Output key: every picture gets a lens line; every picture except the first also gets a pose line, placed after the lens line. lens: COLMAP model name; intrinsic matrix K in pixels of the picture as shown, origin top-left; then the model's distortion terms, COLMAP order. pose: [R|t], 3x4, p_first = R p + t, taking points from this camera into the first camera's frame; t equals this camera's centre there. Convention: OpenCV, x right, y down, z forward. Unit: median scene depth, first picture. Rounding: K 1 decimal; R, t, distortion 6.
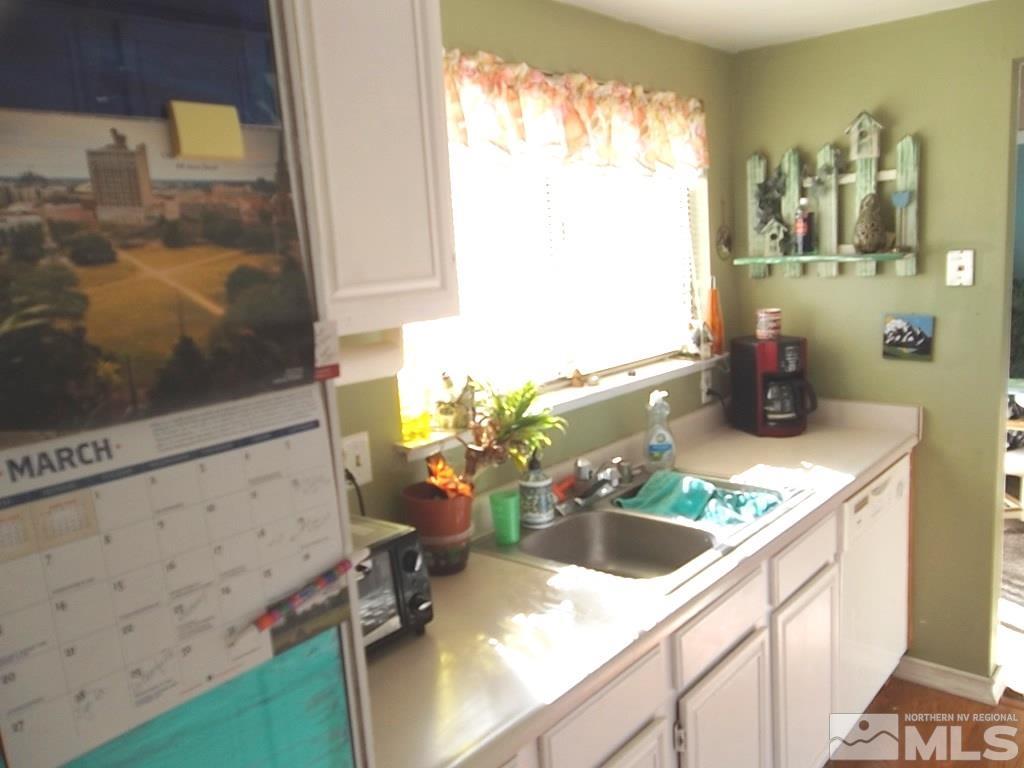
lens RADIAL K [[823.2, 0, 529.0], [0, 823.2, 384.2], [0, 0, 1]] dist [-0.031240, 0.006299]
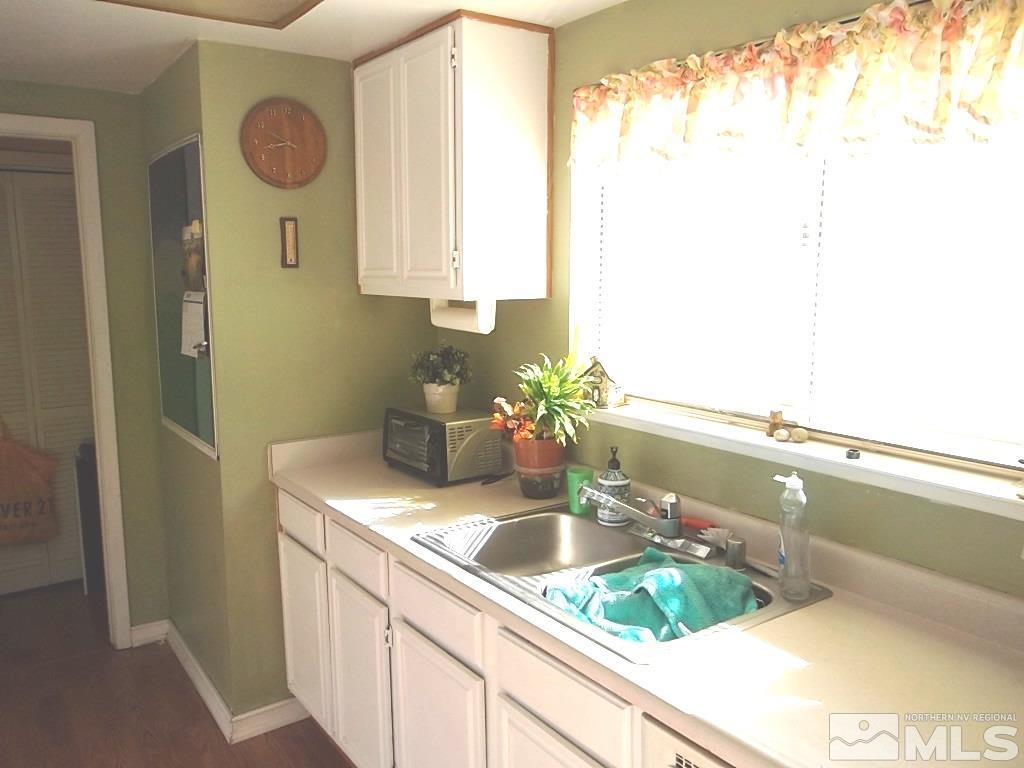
lens RADIAL K [[823.2, 0, 529.0], [0, 823.2, 384.2], [0, 0, 1]] dist [-0.031240, 0.006299]
pose [[-0.262069, 0.199522, -0.944199, 1.044238], [-0.143332, 0.959496, 0.242537, -0.245976], [0.954346, 0.198895, -0.222856, 1.183988]]
